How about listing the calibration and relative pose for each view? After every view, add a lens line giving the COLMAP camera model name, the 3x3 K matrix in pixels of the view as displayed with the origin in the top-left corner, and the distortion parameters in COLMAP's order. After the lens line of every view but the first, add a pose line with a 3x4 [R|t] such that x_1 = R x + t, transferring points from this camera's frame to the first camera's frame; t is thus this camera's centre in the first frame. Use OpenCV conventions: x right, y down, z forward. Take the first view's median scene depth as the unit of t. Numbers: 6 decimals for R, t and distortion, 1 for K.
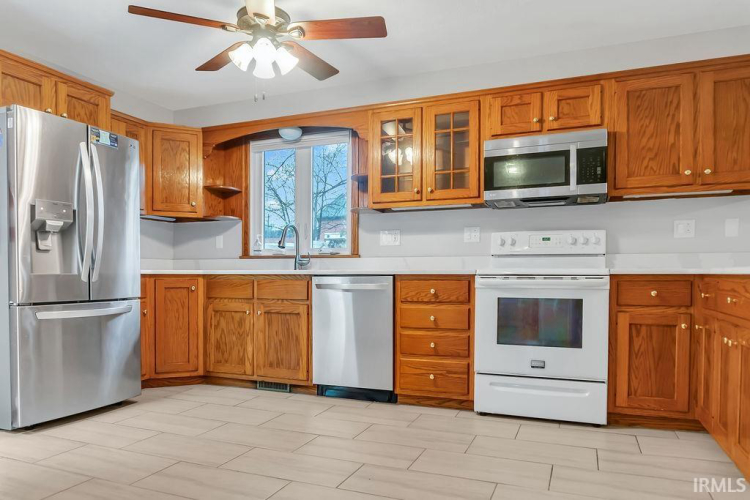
lens RADIAL K [[523.9, 0, 375.8], [0, 523.9, 288.5], [0, 0, 1]] dist [-0.003343, -0.001391]
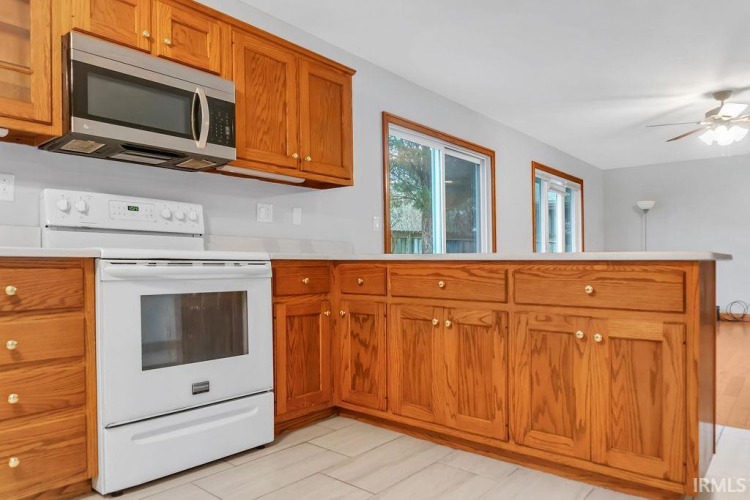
lens RADIAL K [[511.2, 0, 375.1], [0, 511.2, 267.4], [0, 0, 1]] dist [-0.003994, -0.002574]
pose [[0.307847, -0.006625, 0.951413, -0.255104], [0.020877, 0.999782, 0.000206, -0.010338], [-0.951207, 0.019799, 0.307918, 0.545010]]
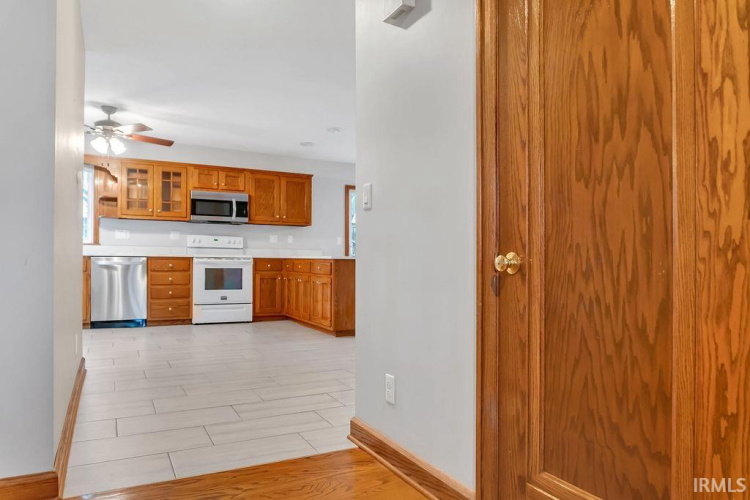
lens RADIAL K [[515.5, 0, 375.5], [0, 515.5, 258.8], [0, 0, 1]] dist [-0.001618, -0.000639]
pose [[0.651139, 0.010270, 0.758889, -0.893885], [0.008004, 0.999760, -0.020398, 0.027543], [-0.758916, 0.019356, 0.650901, -0.875633]]
